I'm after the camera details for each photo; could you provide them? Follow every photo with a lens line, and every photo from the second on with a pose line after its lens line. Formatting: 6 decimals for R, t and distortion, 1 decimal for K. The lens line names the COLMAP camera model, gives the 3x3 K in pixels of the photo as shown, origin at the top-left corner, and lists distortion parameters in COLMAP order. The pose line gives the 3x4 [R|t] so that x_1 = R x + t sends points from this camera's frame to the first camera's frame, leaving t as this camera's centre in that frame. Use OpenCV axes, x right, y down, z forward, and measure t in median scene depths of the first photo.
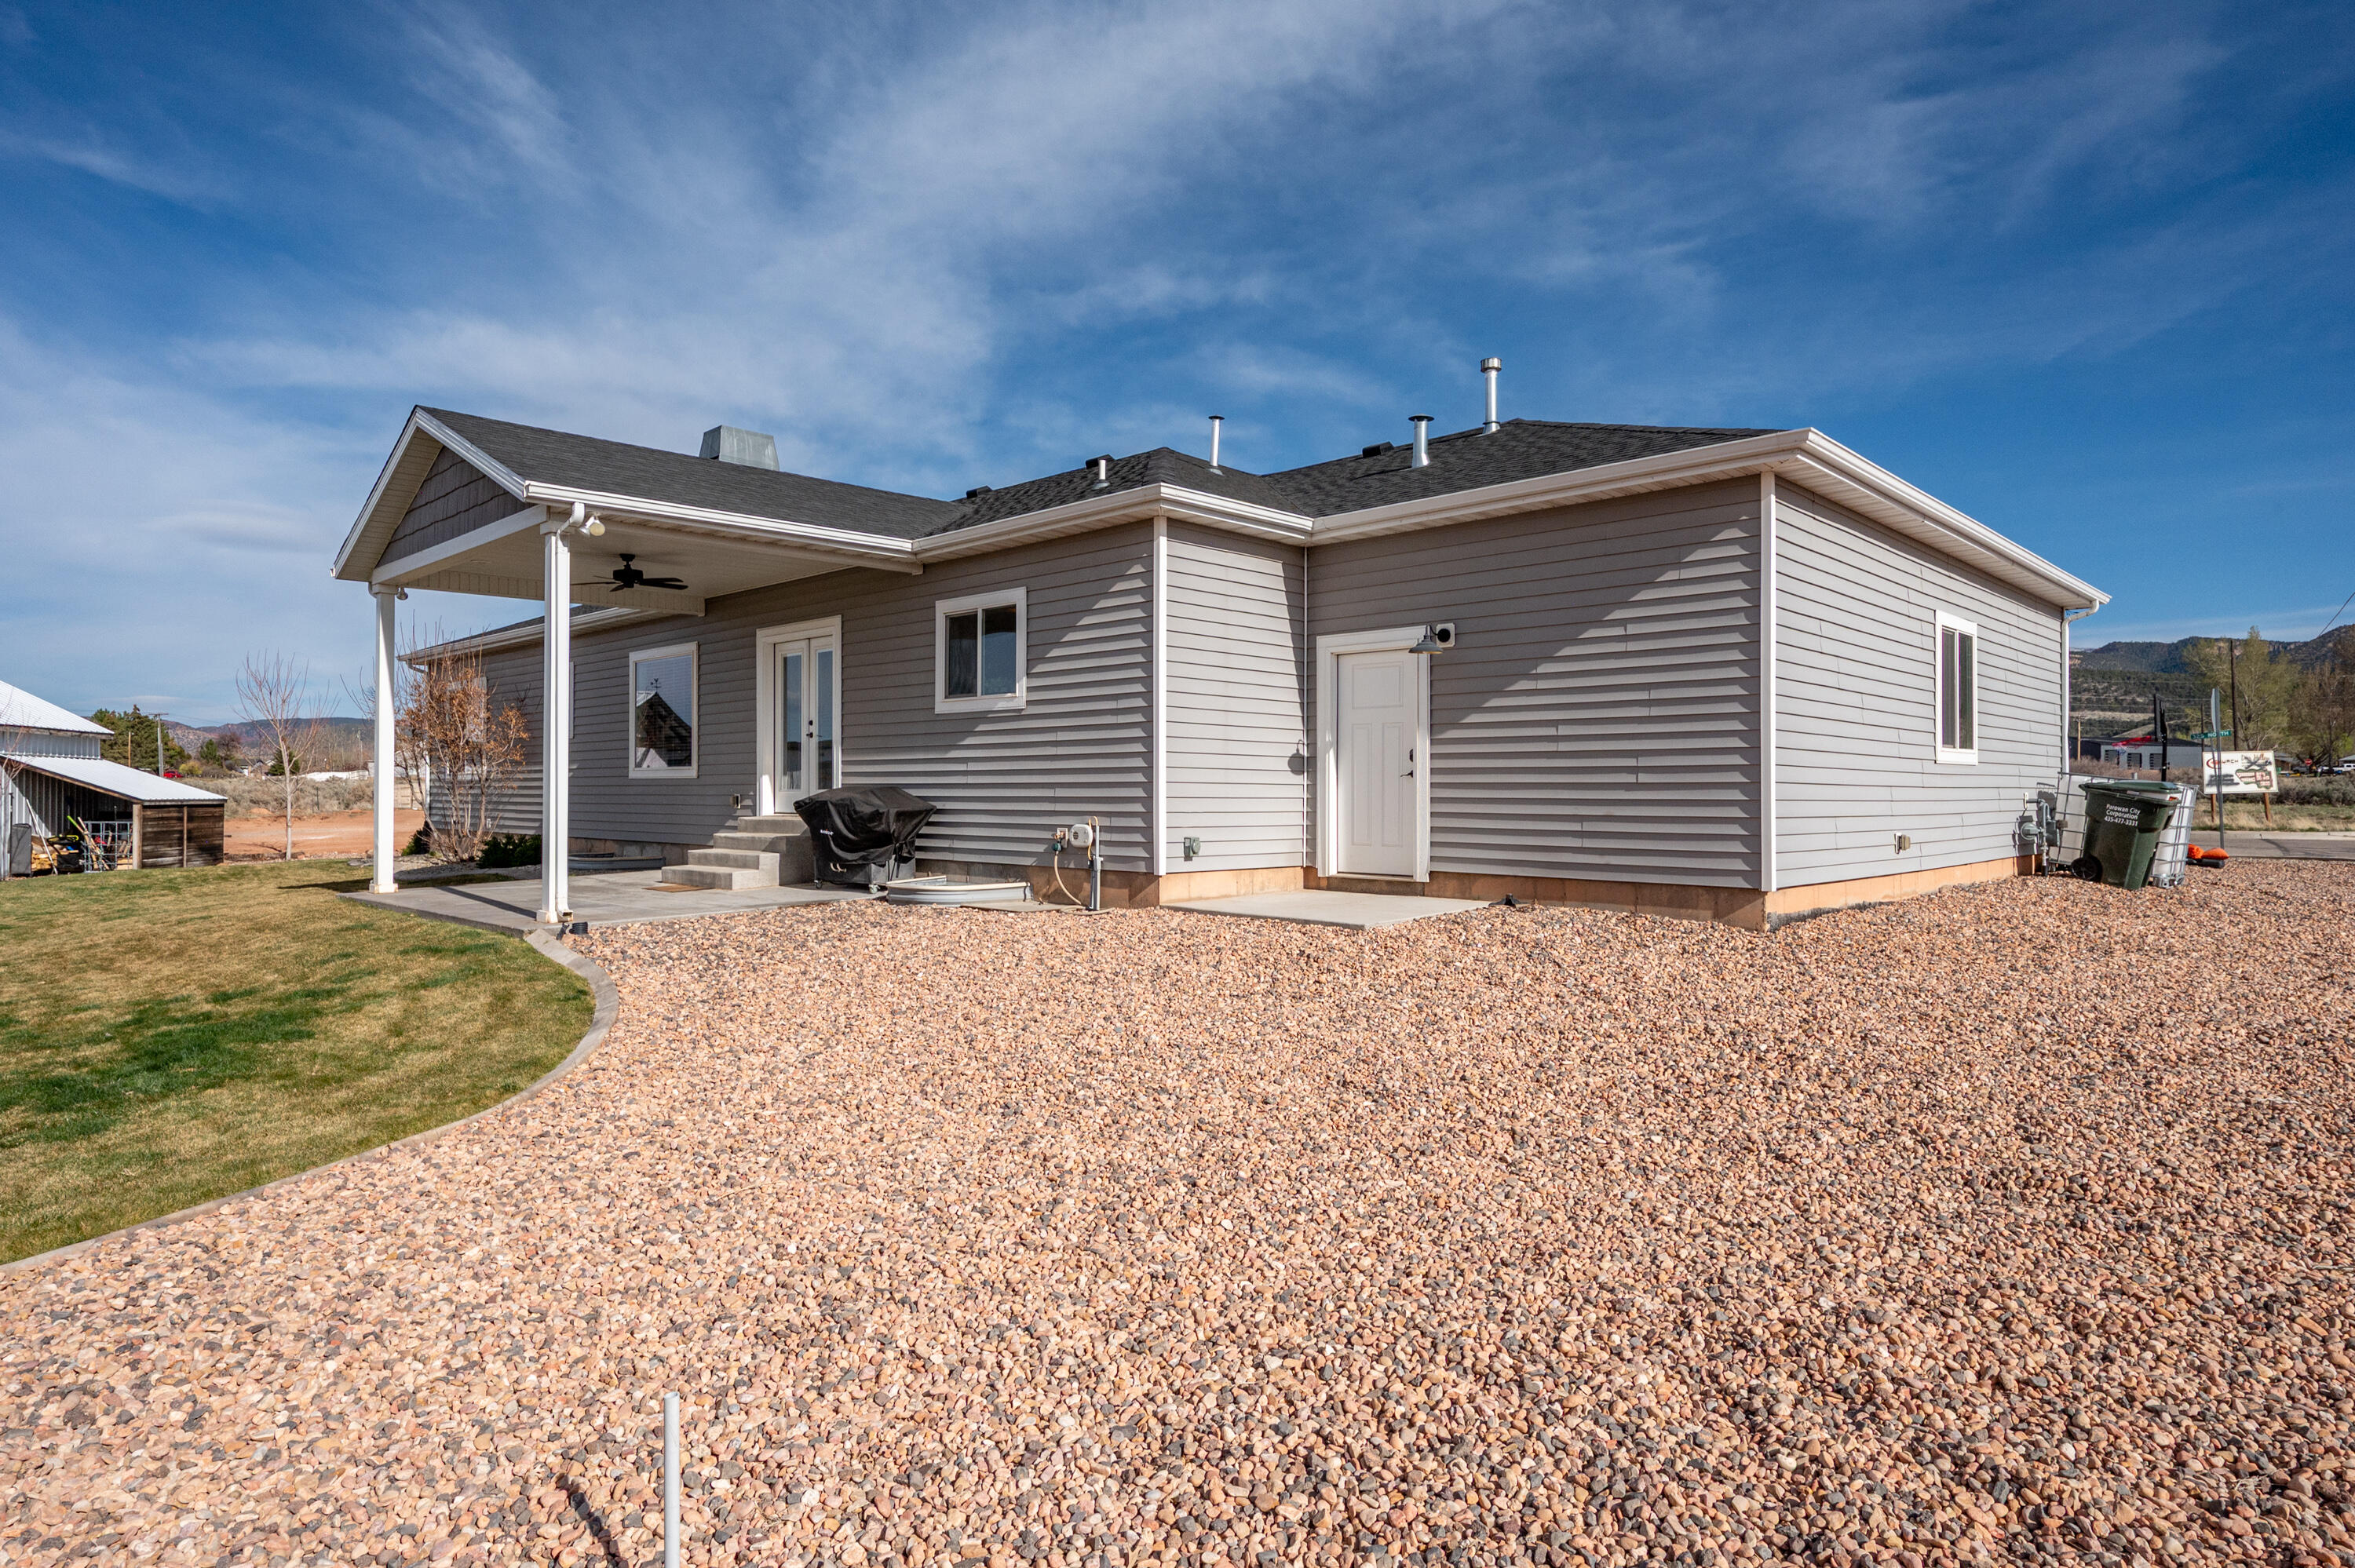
lens RADIAL K [[1330.8, 0, 1191.5], [0, 1330.8, 791.2], [0, 0, 1]] dist [-0.011792, 0.007546]
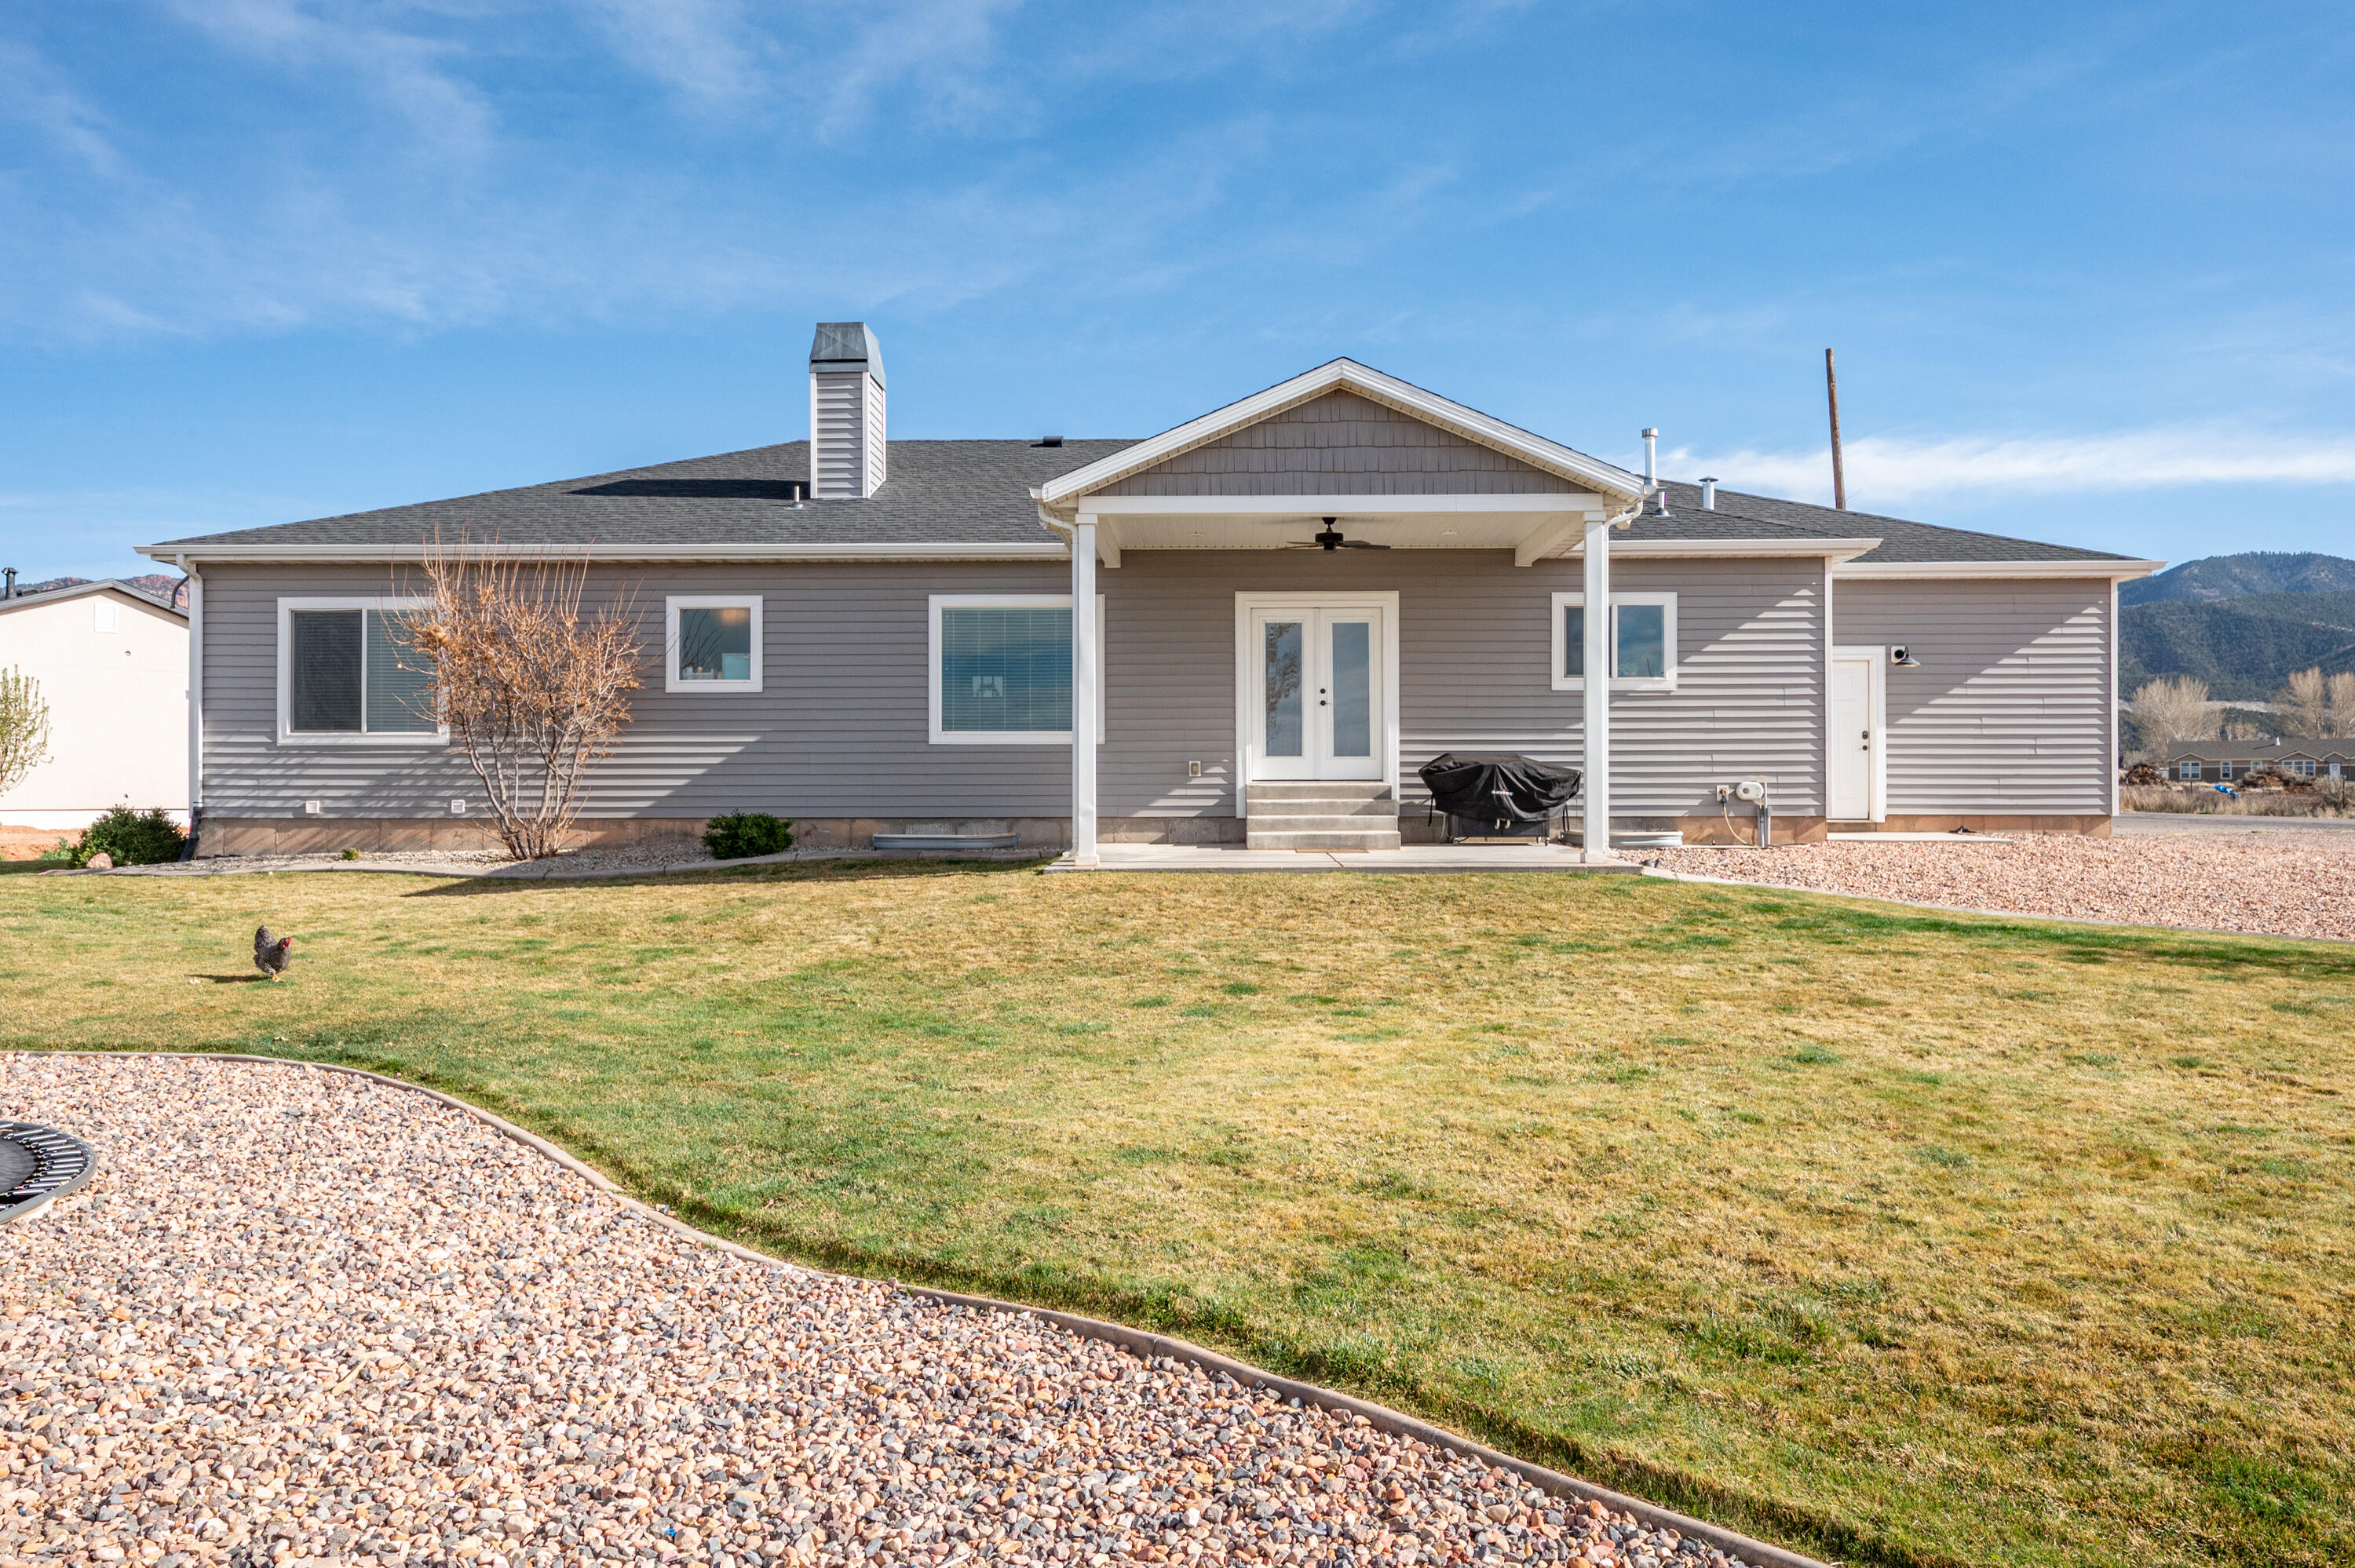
lens RADIAL K [[1744.8, 0, 1204.9], [0, 1744.8, 819.3], [0, 0, 1]] dist [0.010215, -0.012275]
pose [[0.725771, -0.010325, 0.687859, -1.459558], [0.002553, 0.999921, 0.012315, 0.034308], [-0.687932, -0.007182, 0.725740, 0.107102]]
